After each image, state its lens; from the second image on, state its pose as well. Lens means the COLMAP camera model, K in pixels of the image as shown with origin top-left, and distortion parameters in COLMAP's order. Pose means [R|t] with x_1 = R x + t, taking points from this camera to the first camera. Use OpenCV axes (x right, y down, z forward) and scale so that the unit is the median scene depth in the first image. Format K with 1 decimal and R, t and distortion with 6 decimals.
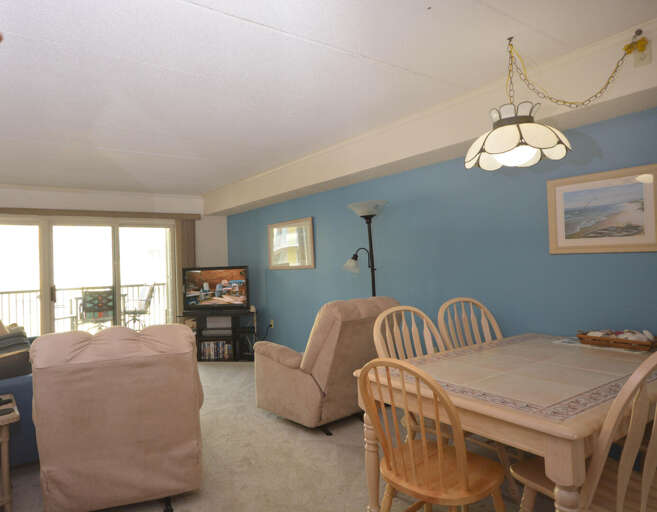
lens RADIAL K [[431.6, 0, 271.7], [0, 431.6, 256.6], [0, 0, 1]] dist [0.003701, 0.000756]
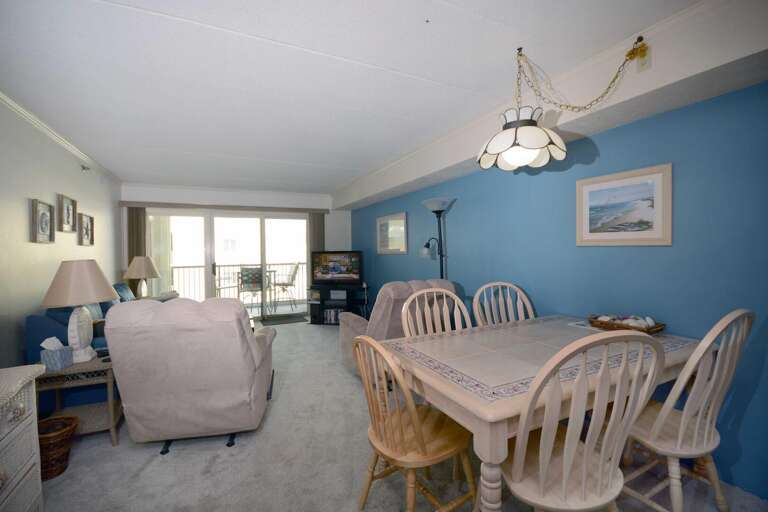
lens RADIAL K [[335.9, 0, 384.0], [0, 335.9, 256.0], [0, 0, 1]] dist [-0.011384, -0.000249]
pose [[0.994316, 0.022135, -0.104141, 0.236679], [-0.018152, 0.999073, 0.039039, -0.004846], [0.104908, -0.036927, 0.993796, 0.078767]]
